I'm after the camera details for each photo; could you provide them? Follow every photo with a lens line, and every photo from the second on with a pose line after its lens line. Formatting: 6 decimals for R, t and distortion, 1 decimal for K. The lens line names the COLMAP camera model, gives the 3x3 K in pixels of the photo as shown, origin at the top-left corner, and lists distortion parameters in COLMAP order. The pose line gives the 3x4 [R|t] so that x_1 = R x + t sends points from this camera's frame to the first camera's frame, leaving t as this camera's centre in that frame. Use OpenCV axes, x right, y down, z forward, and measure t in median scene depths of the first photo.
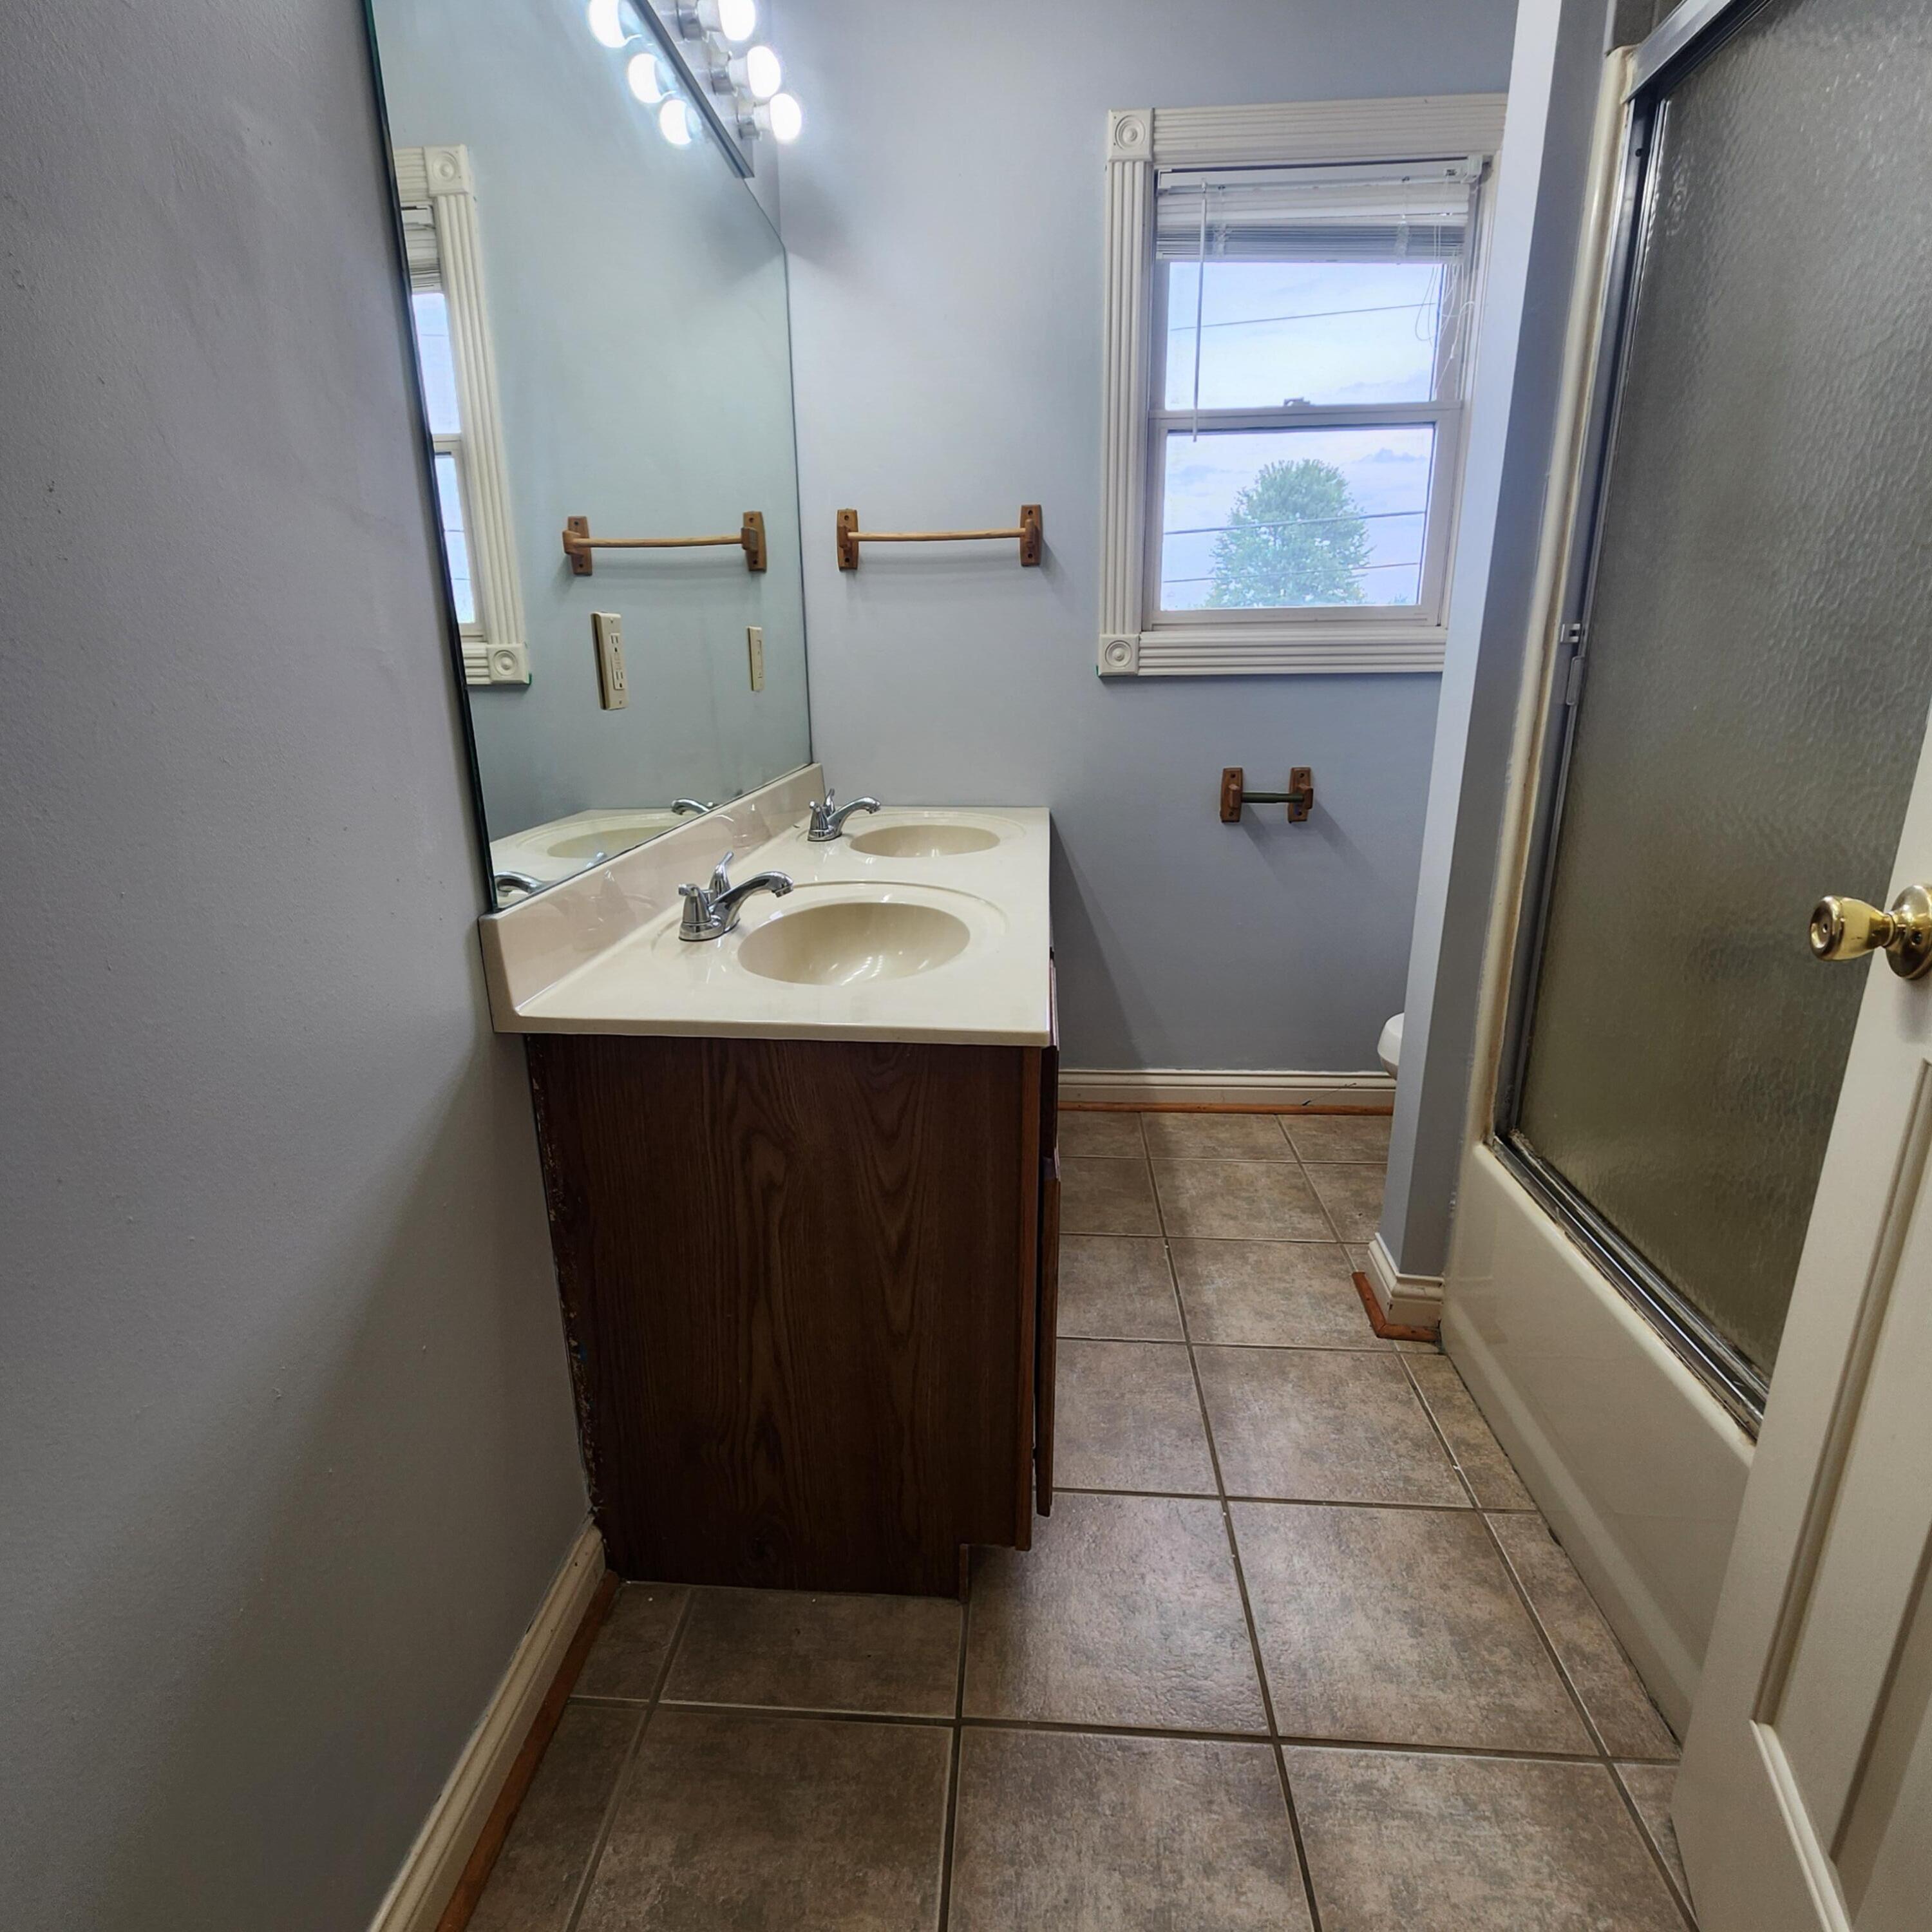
lens RADIAL K [[1056.8, 0, 952.8], [0, 1056.8, 986.8], [0, 0, 1]] dist [-0.006537, 0.000203]
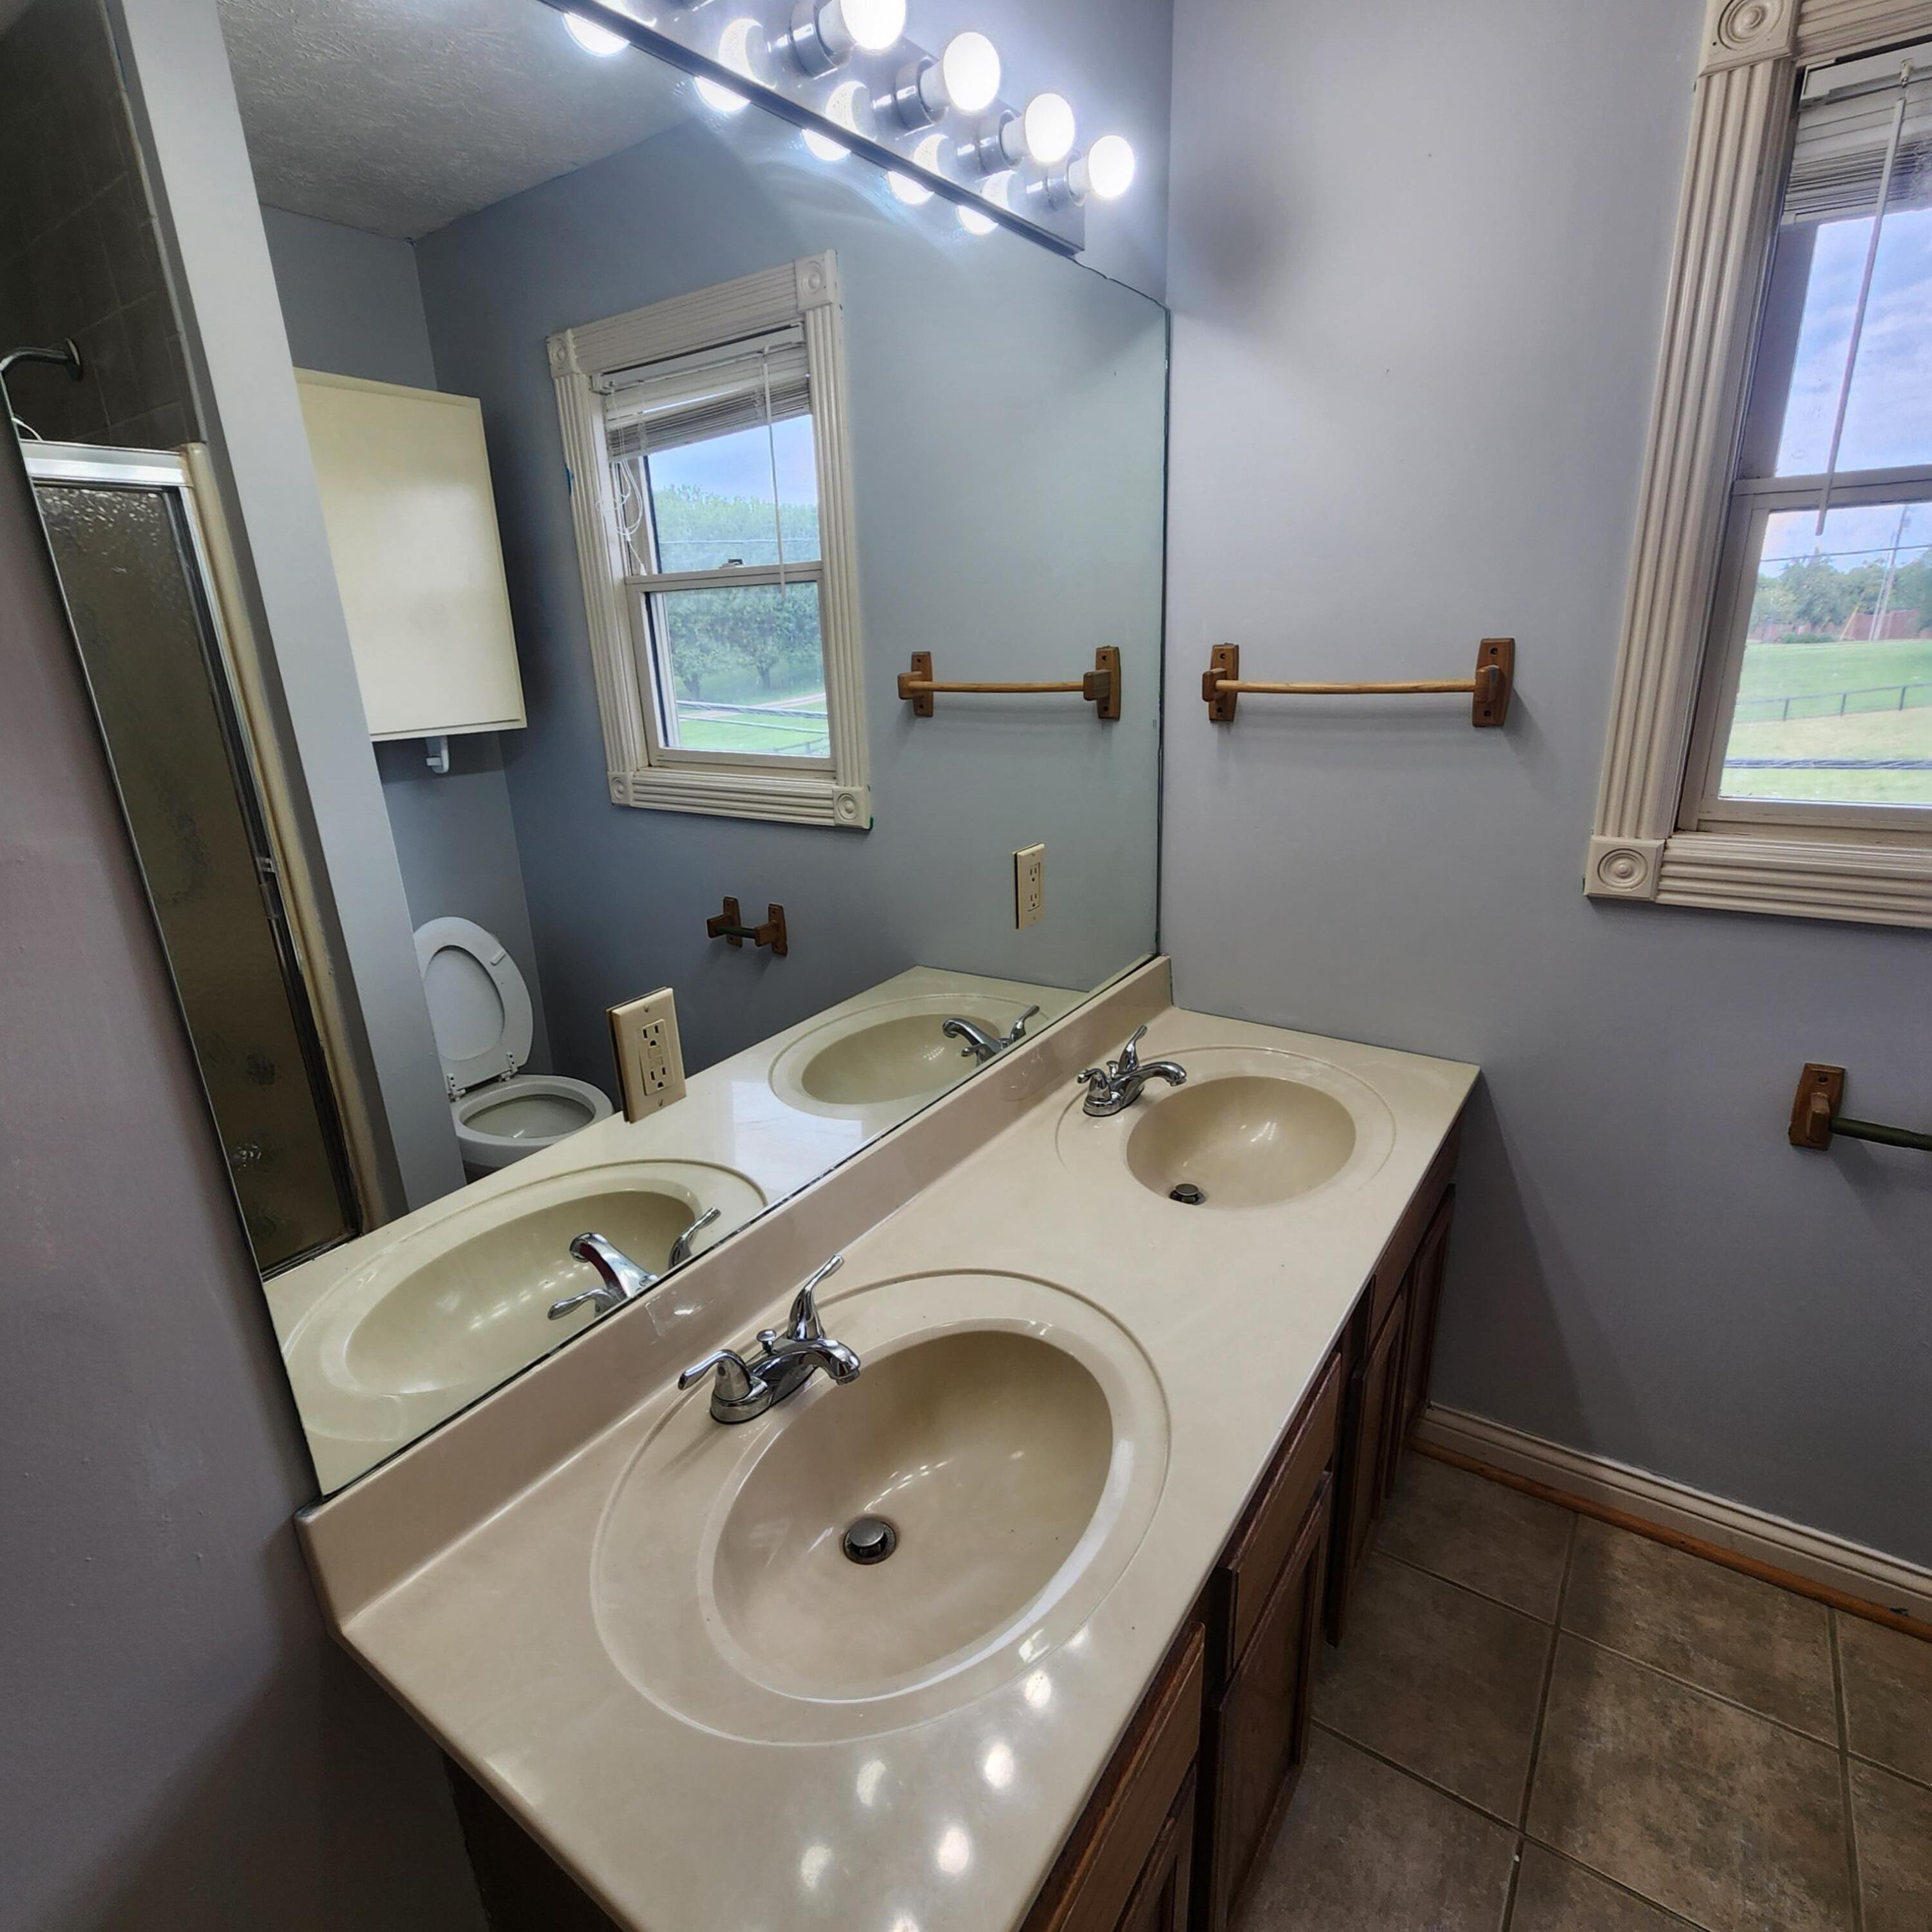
lens RADIAL K [[1056.8, 0, 946.0], [0, 1056.8, 970.9], [0, 0, 1]] dist [-0.006537, 0.000203]
pose [[0.860781, 0.138200, -0.489853, 0.130189], [-0.116988, 0.990385, 0.073840, -0.262703], [0.495348, -0.006253, 0.868672, 0.260503]]
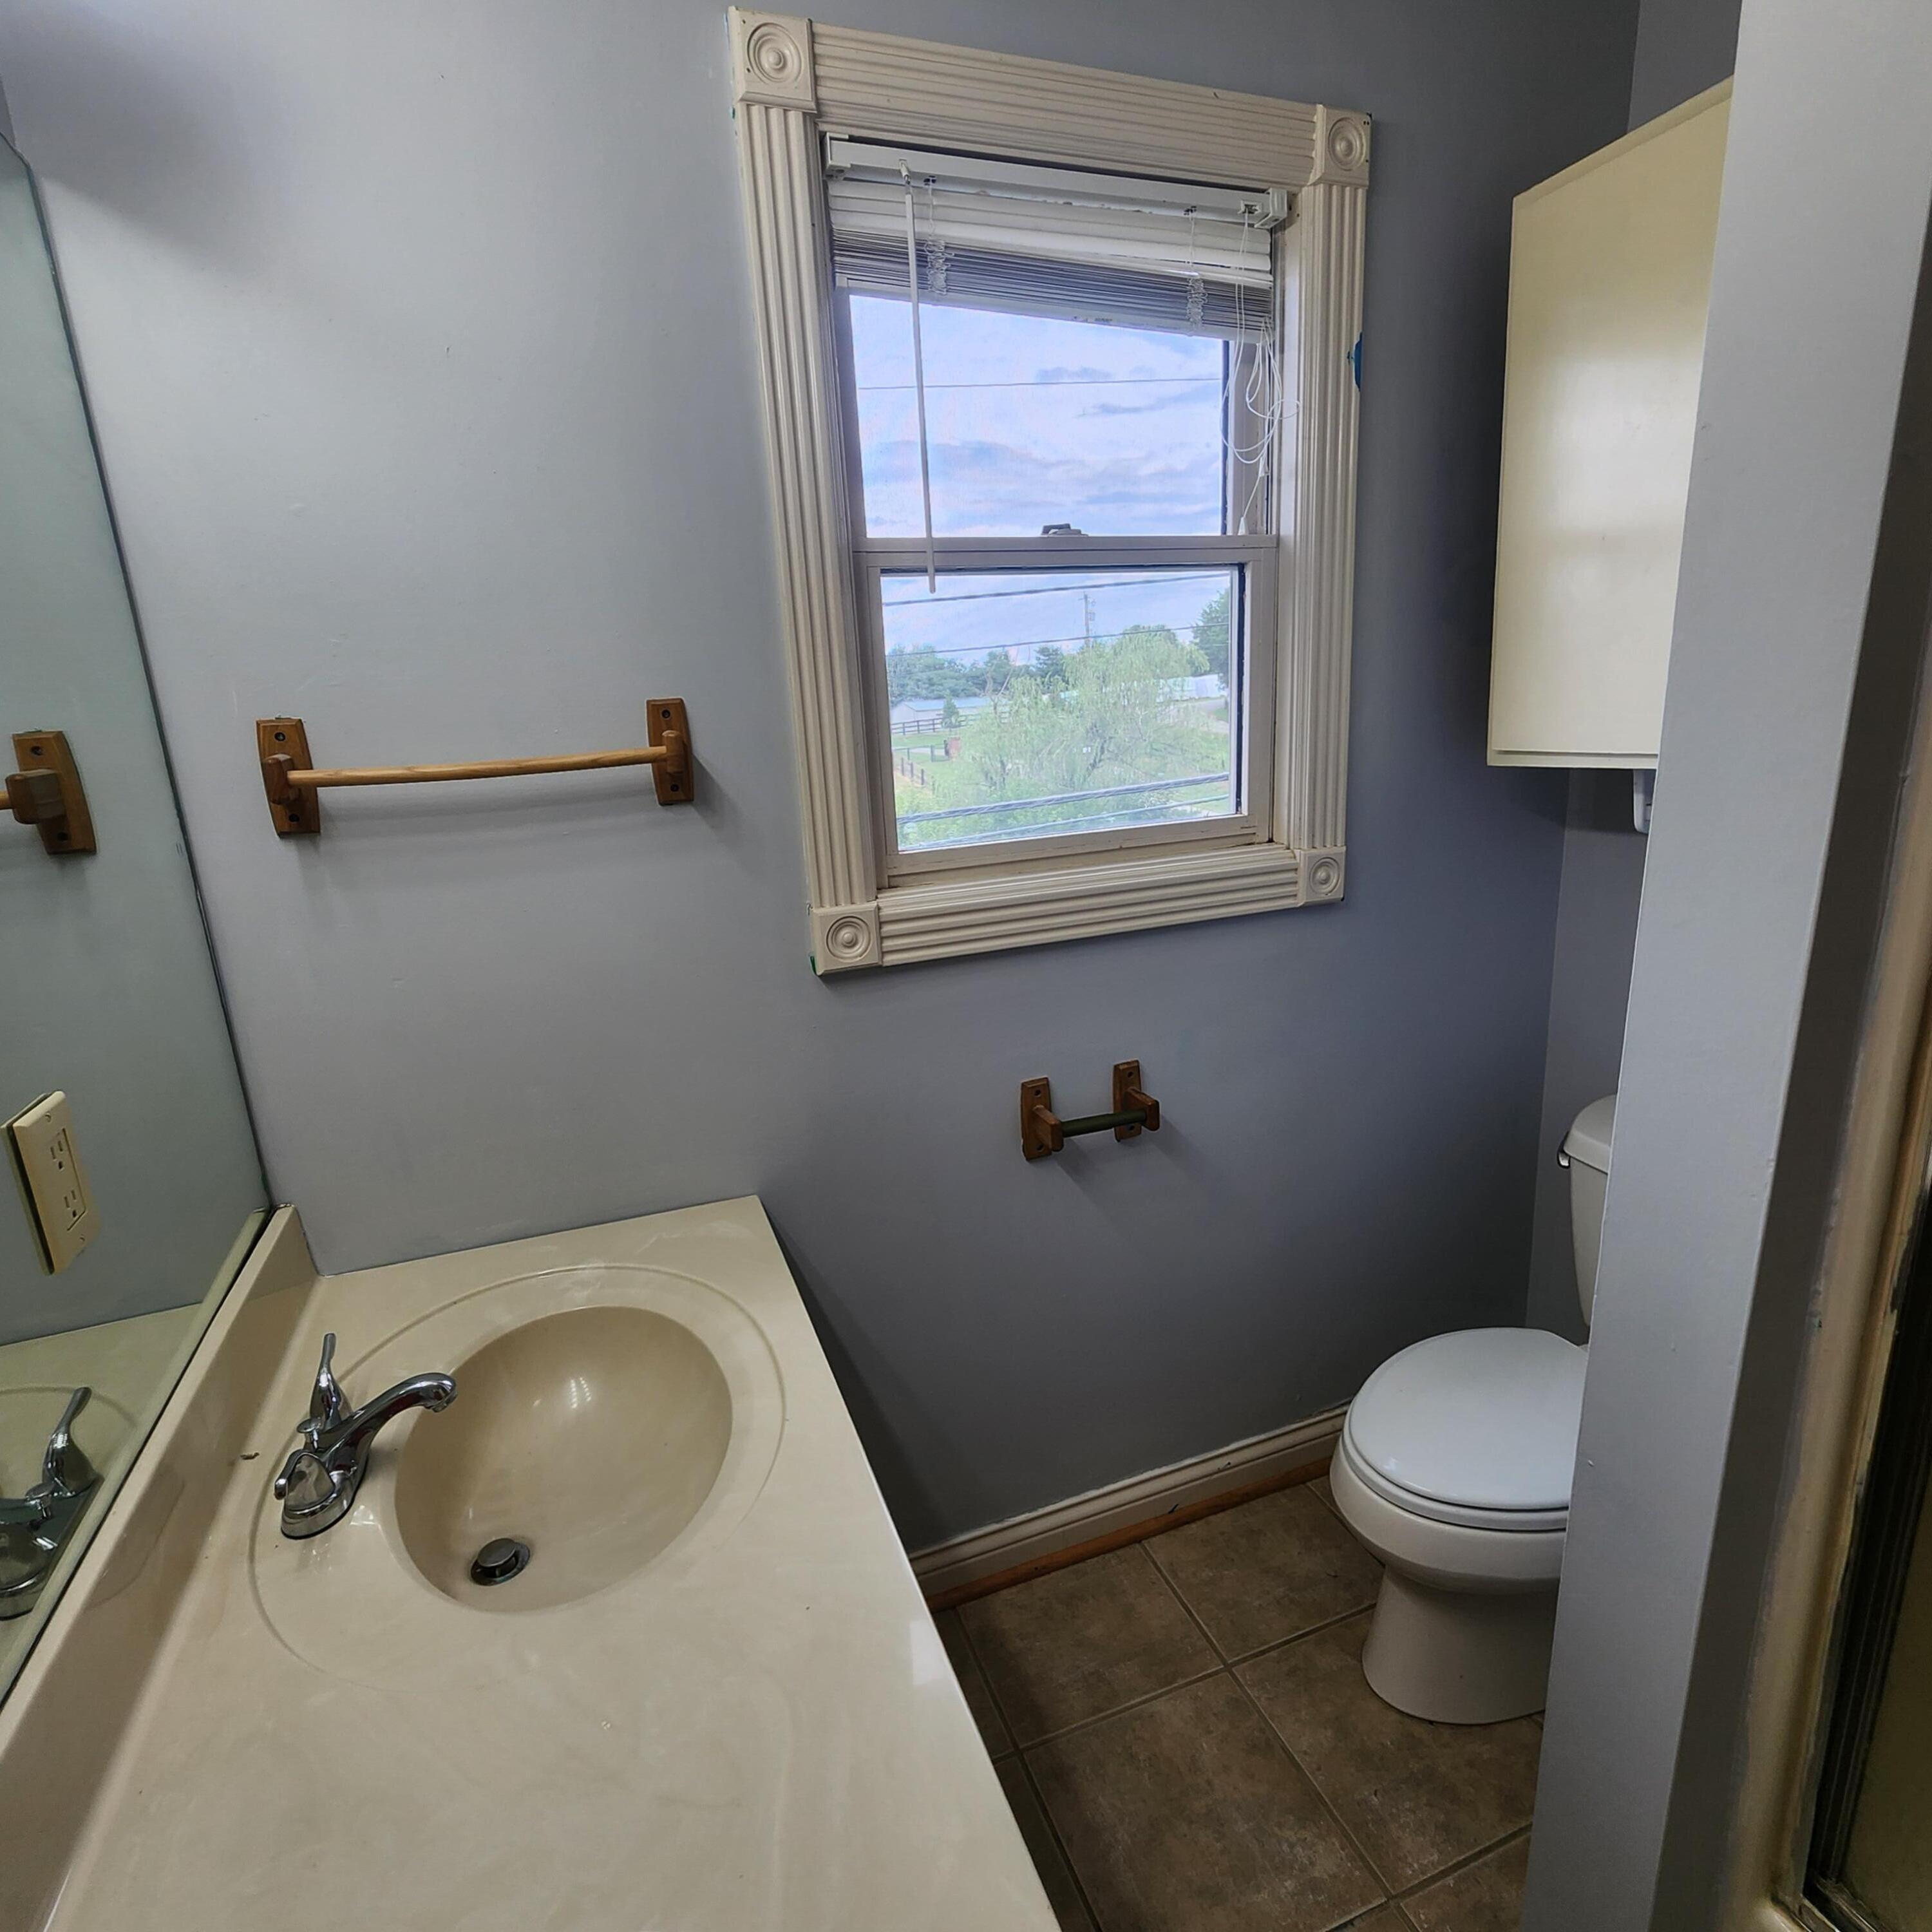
lens RADIAL K [[1056.8, 0, 945.5], [0, 1056.8, 965.9], [0, 0, 1]] dist [-0.006537, 0.000203]
pose [[0.908603, -0.136958, 0.394566, -0.028749], [0.159639, 0.986857, -0.025067, -0.286288], [-0.385947, 0.085764, 0.918526, 0.456801]]
